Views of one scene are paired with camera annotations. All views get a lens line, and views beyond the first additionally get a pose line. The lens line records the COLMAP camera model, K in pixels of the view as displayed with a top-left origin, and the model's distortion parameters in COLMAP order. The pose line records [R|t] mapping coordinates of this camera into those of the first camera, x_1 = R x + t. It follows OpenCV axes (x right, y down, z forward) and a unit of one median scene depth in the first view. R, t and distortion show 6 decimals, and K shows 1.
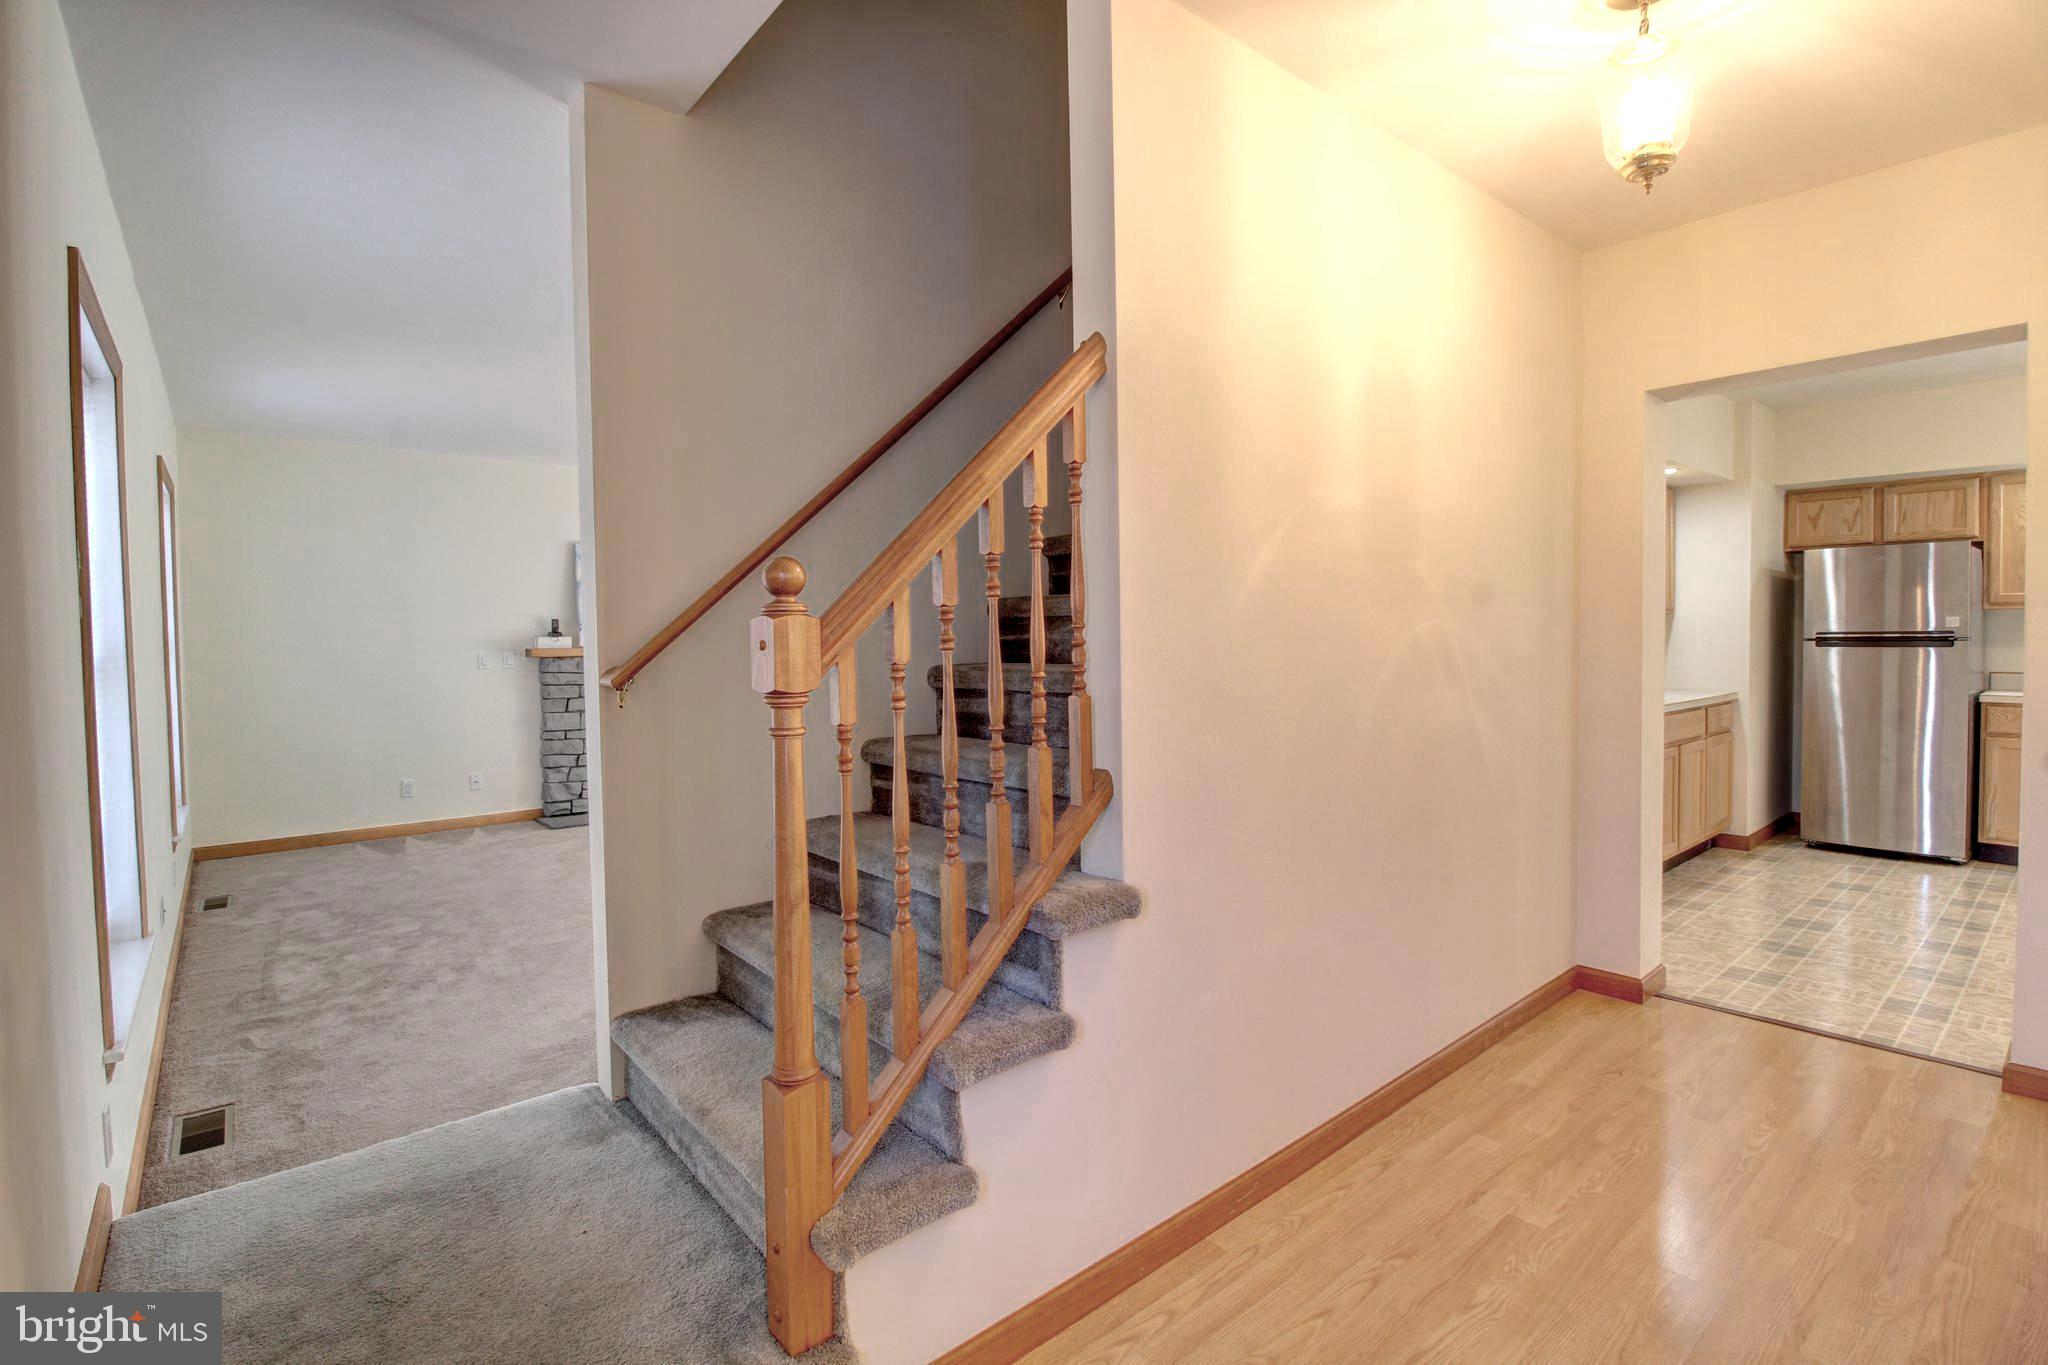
lens RADIAL K [[958.9, 0, 1034.1], [0, 958.9, 683.0], [0, 0, 1]] dist [-0.005806, -0.001460]
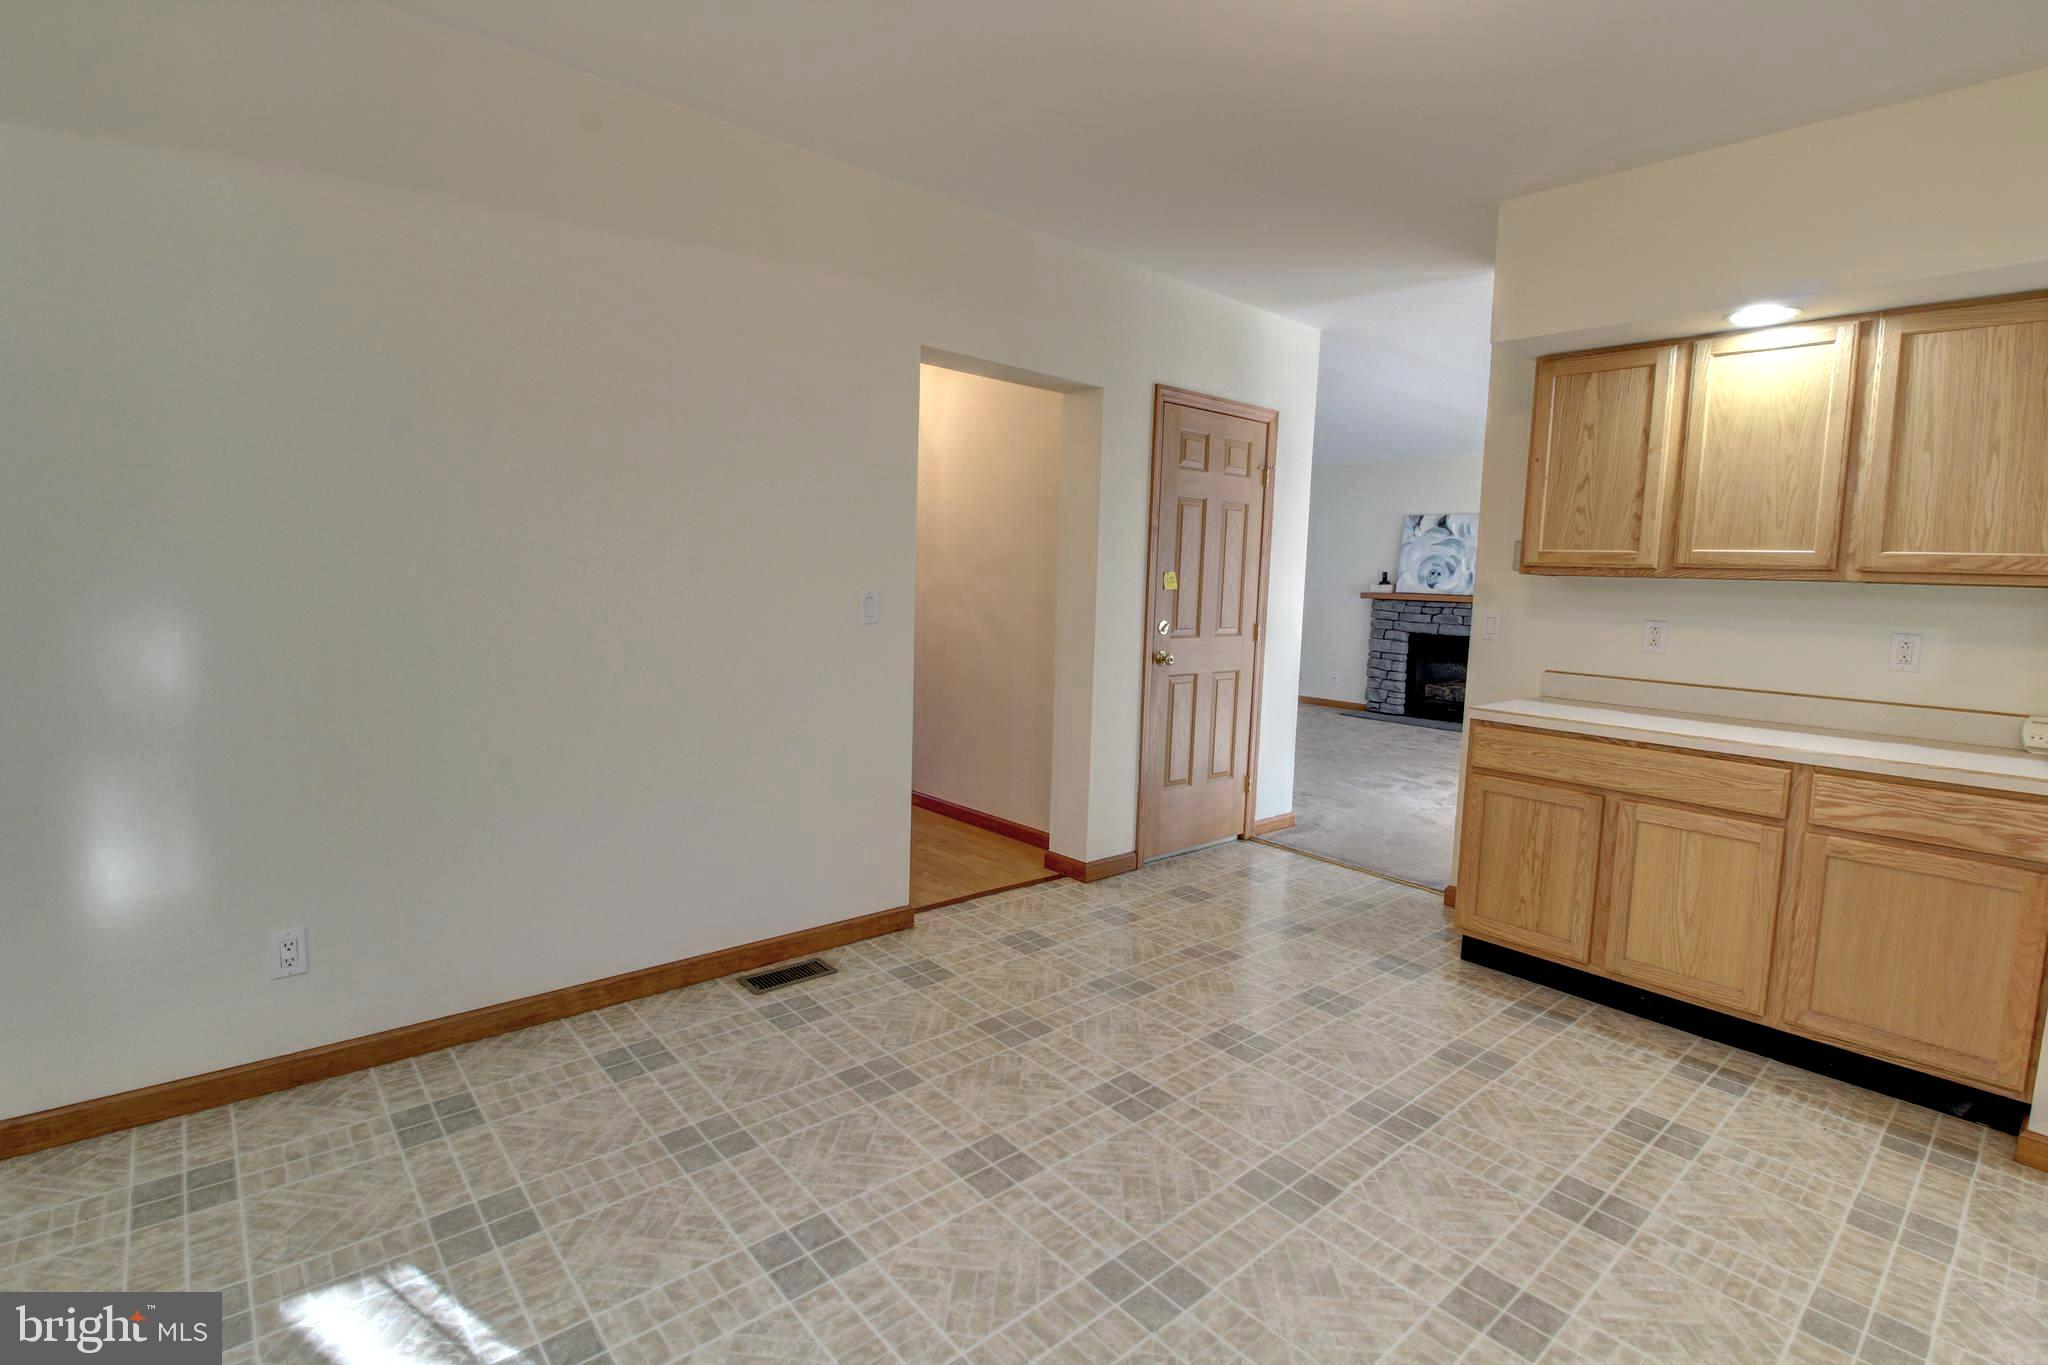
lens RADIAL K [[958.9, 0, 1025.6], [0, 958.9, 678.8], [0, 0, 1]] dist [-0.005806, -0.001460]
pose [[0.010906, 0.121915, -0.992481, 0.902288], [-0.069222, 0.990251, 0.120881, -0.044713], [0.997542, 0.067383, 0.019238, 0.460208]]
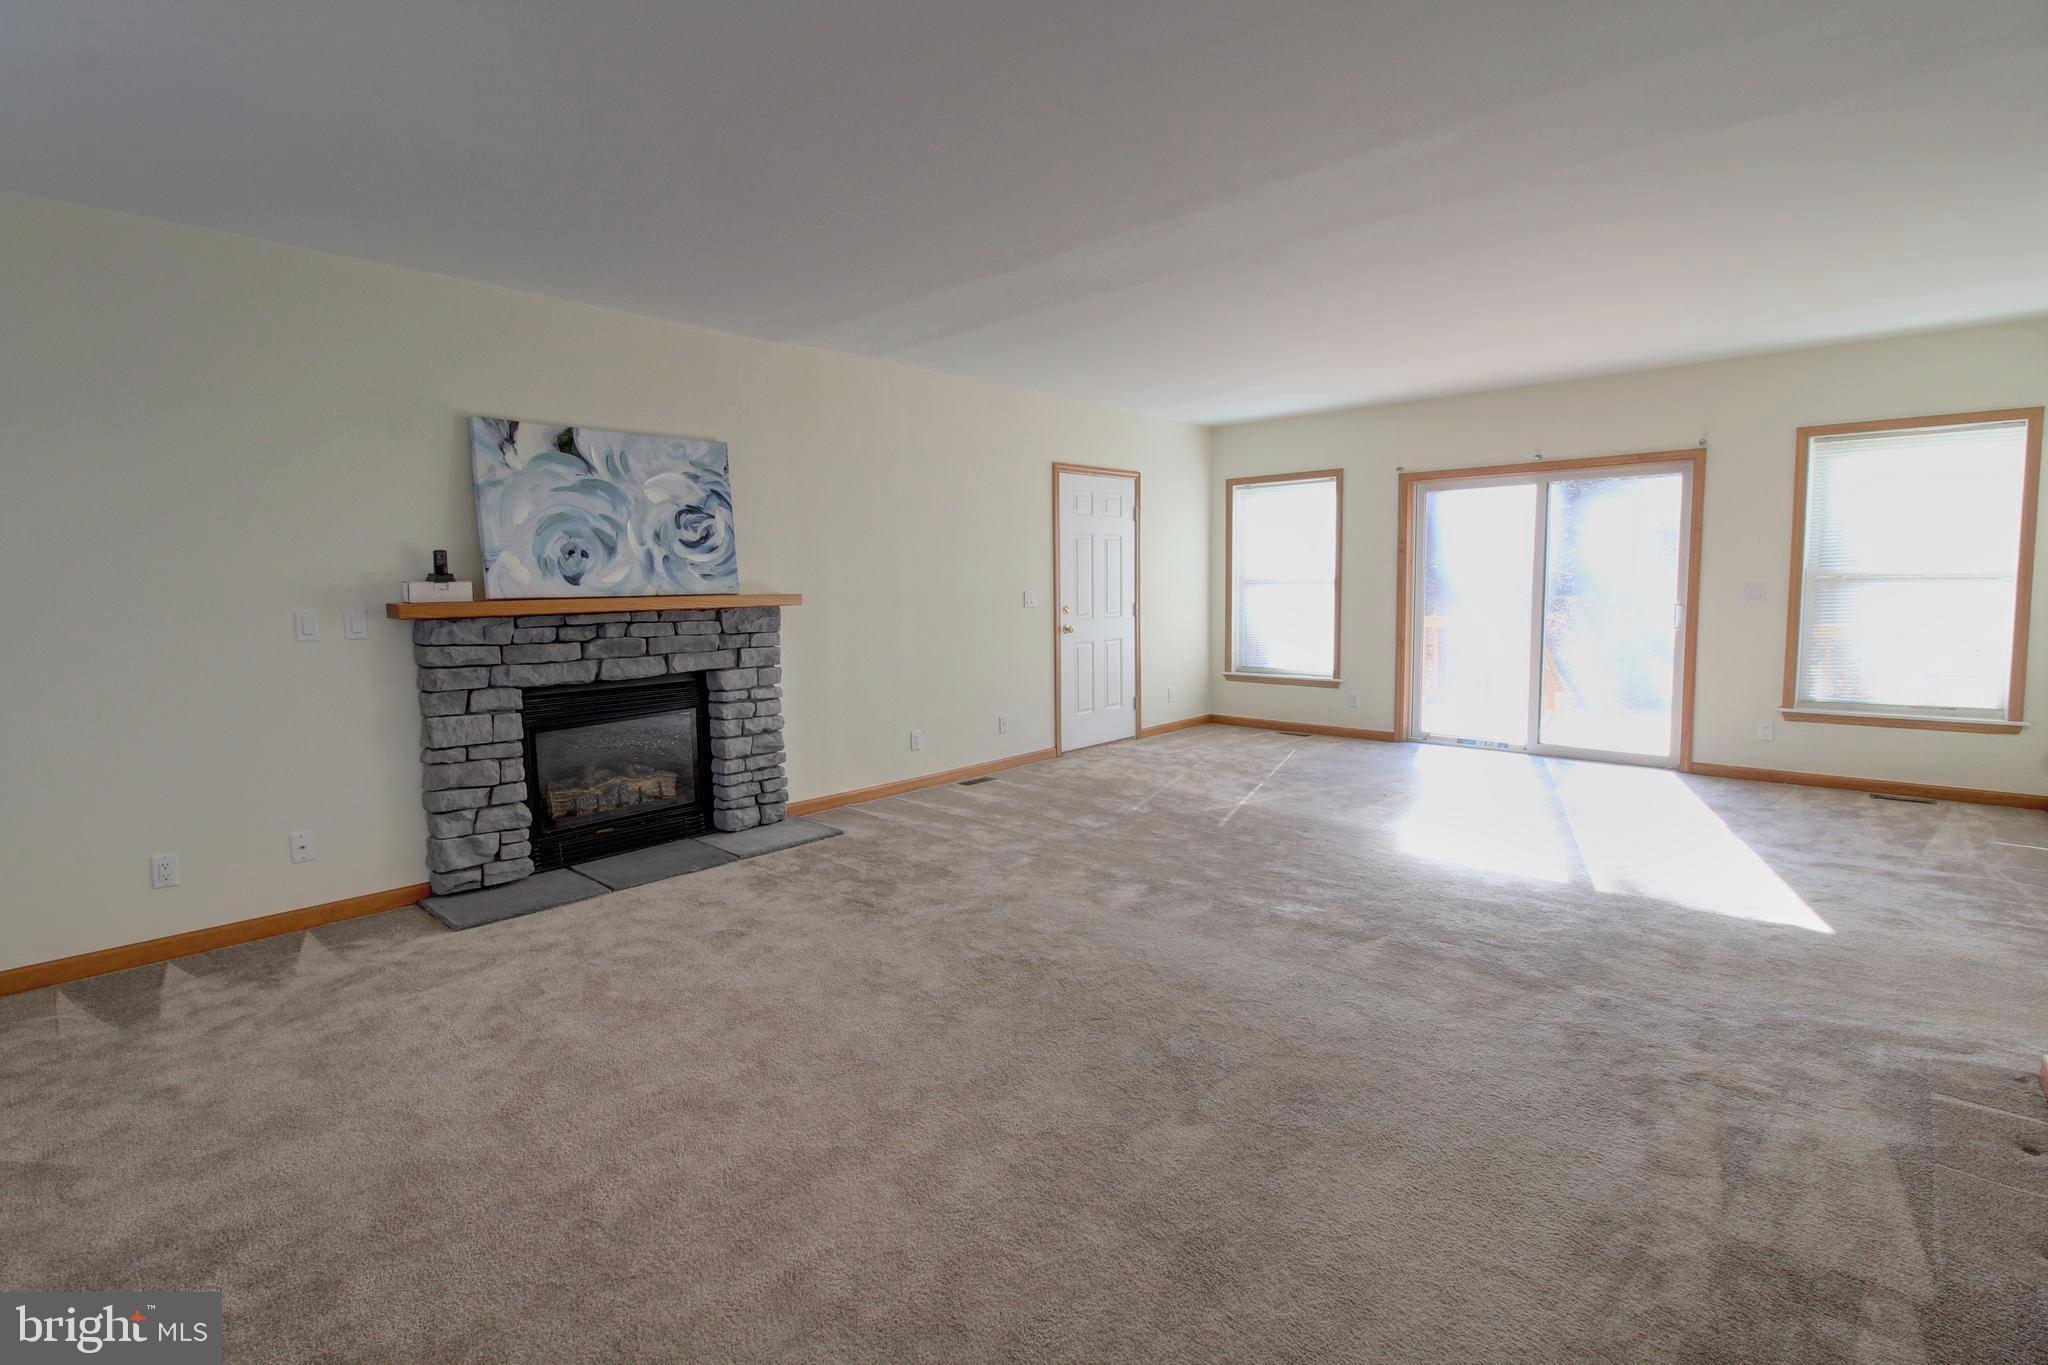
lens RADIAL K [[958.9, 0, 1013.6], [0, 958.9, 668.6], [0, 0, 1]] dist [-0.005806, -0.001460]
pose [[0.993289, -0.020096, 0.113899, -0.230544], [0.015122, 0.998901, 0.044364, -0.016941], [-0.114666, -0.042344, 0.992501, 0.399963]]
